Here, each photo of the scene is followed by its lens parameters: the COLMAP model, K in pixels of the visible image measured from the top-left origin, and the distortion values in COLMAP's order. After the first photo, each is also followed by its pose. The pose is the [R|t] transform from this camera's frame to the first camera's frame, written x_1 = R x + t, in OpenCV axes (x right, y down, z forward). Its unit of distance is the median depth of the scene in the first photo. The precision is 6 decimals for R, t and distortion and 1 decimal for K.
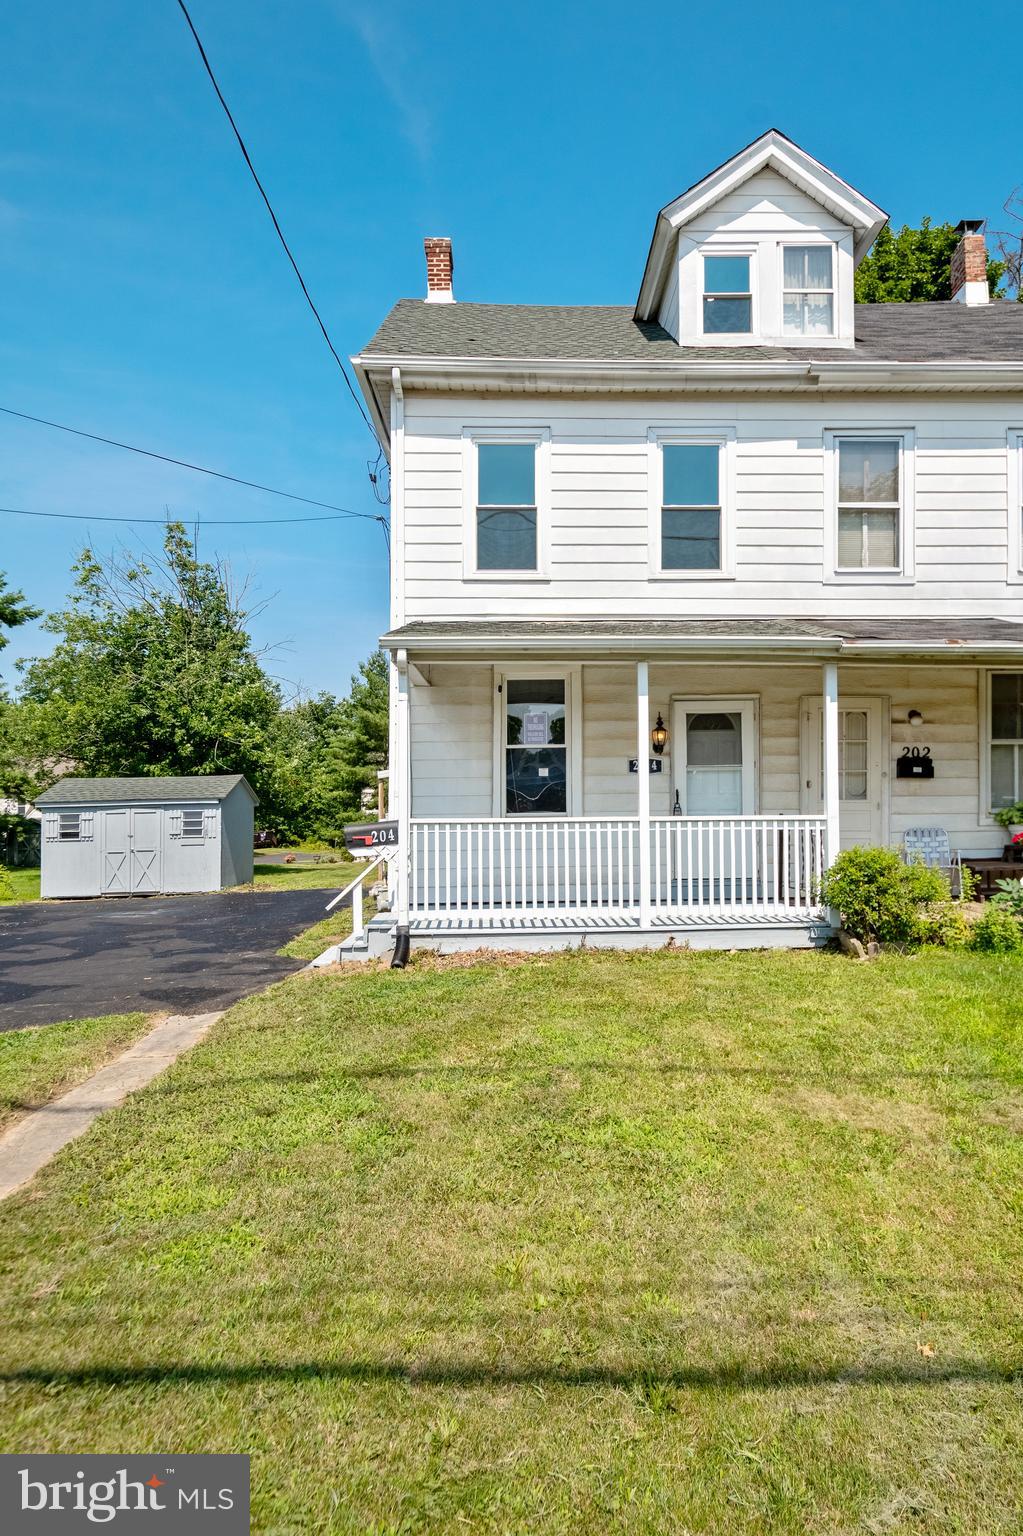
lens RADIAL K [[866.2, 0, 512.7], [0, 866.2, 773.7], [0, 0, 1]] dist [0.032475, -0.000831]
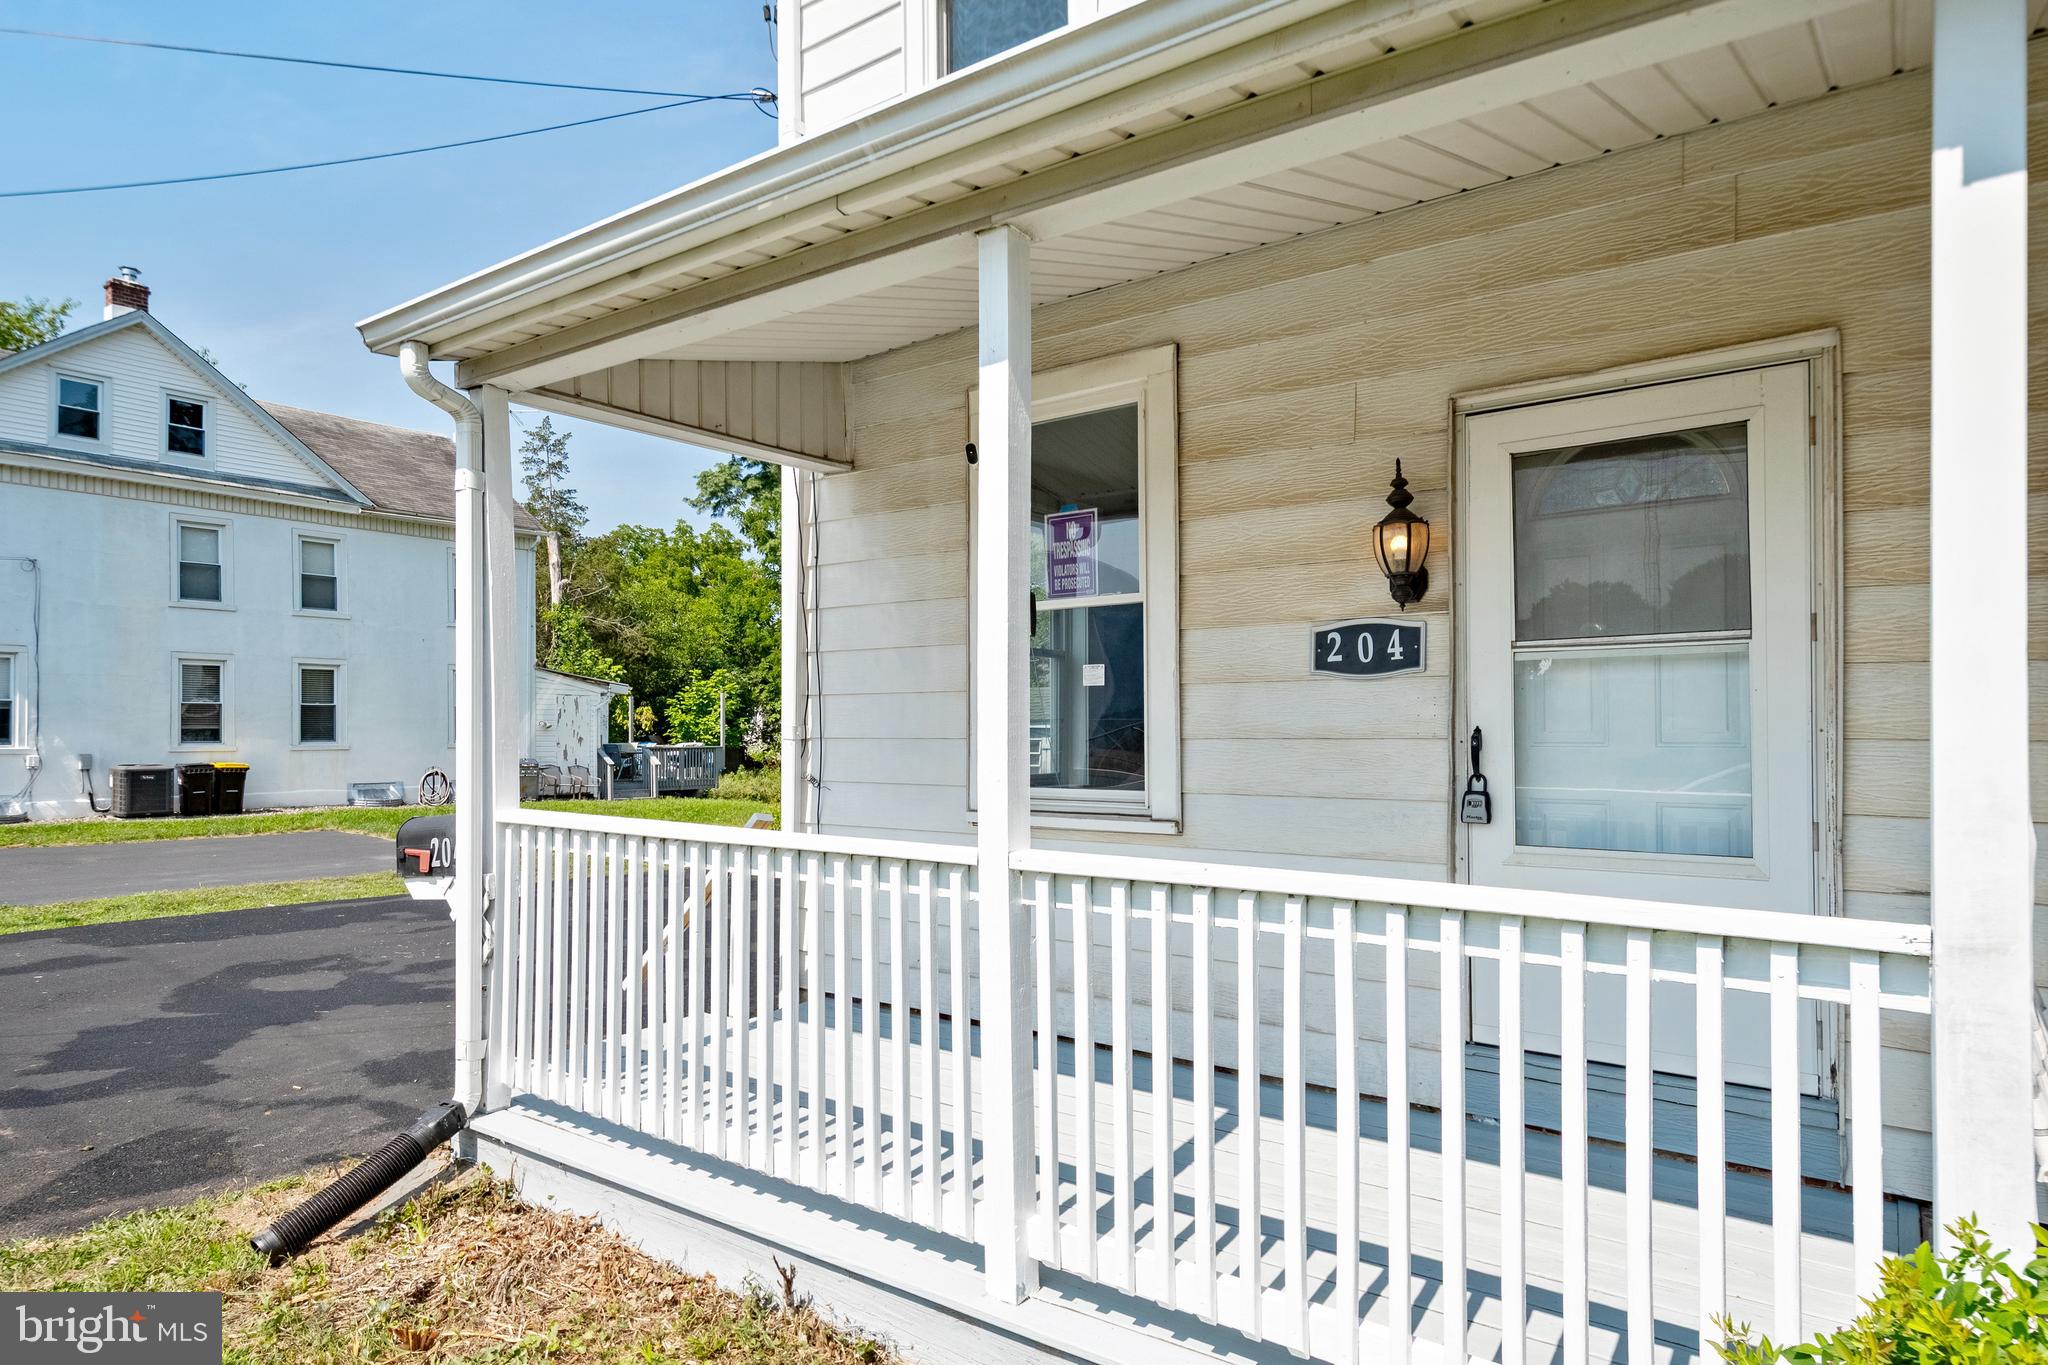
lens RADIAL K [[1138.7, 0, 1027.5], [0, 1138.7, 693.3], [0, 0, 1]] dist [0.006103, 0.000369]
pose [[0.800026, -0.009013, -0.599897, 0.289245], [0.016471, 0.999840, 0.006944, 0.001860], [0.599739, -0.015436, 0.800047, 0.605866]]
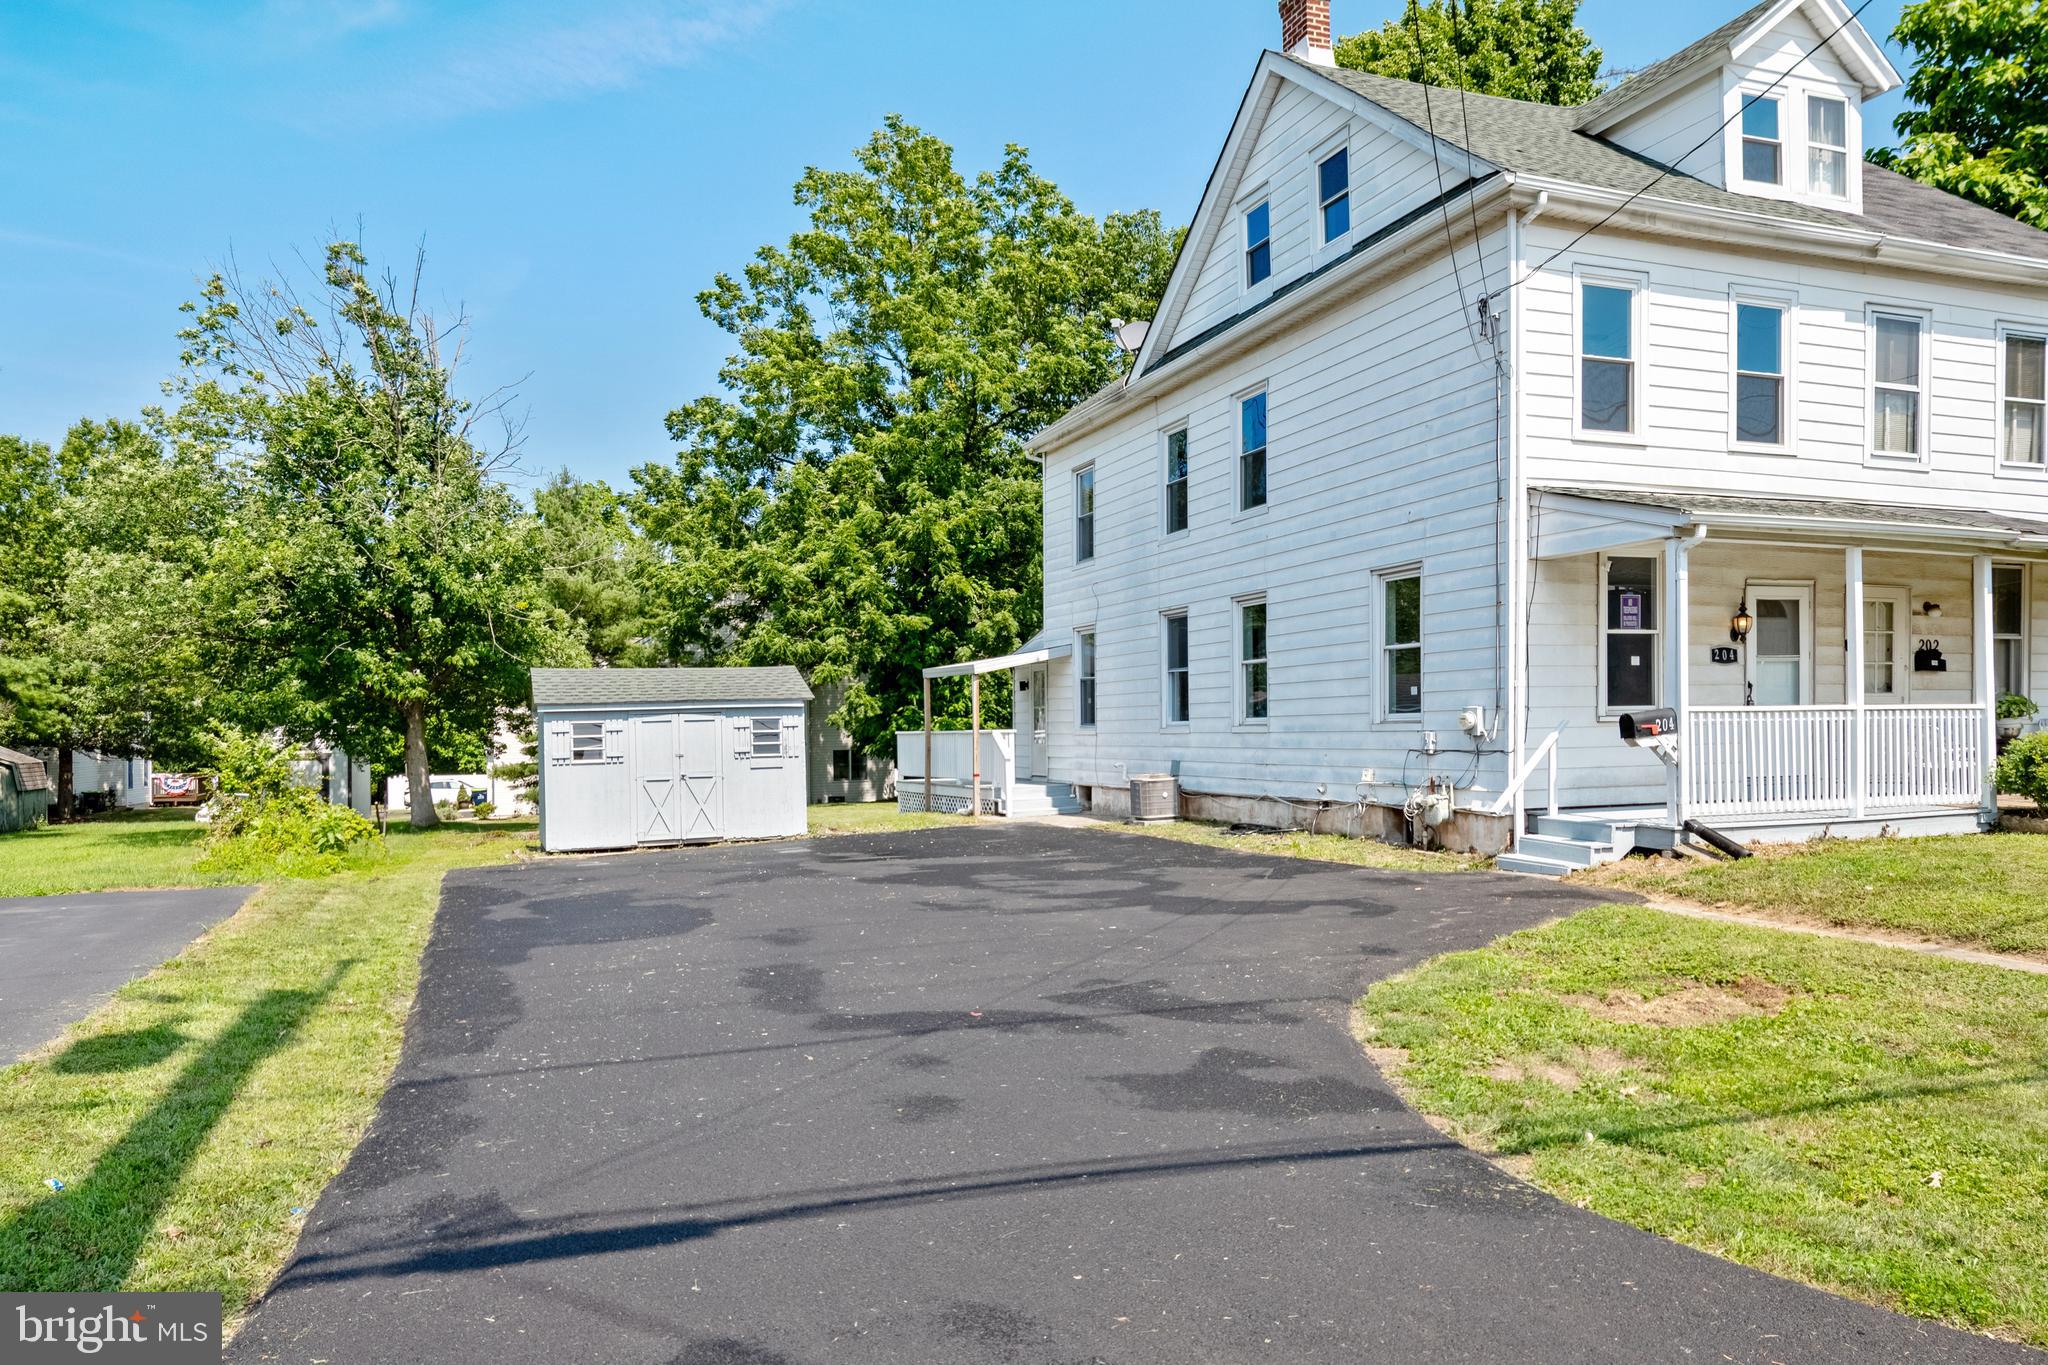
lens RADIAL K [[1344.8, 0, 1000.6], [0, 1344.8, 726.8], [0, 0, 1]] dist [0.029889, 0.000648]
pose [[0.943828, -0.003270, 0.330421, -1.036133], [-0.008156, 0.999416, 0.033188, 0.025270], [-0.330337, -0.034019, 0.943250, -0.106727]]
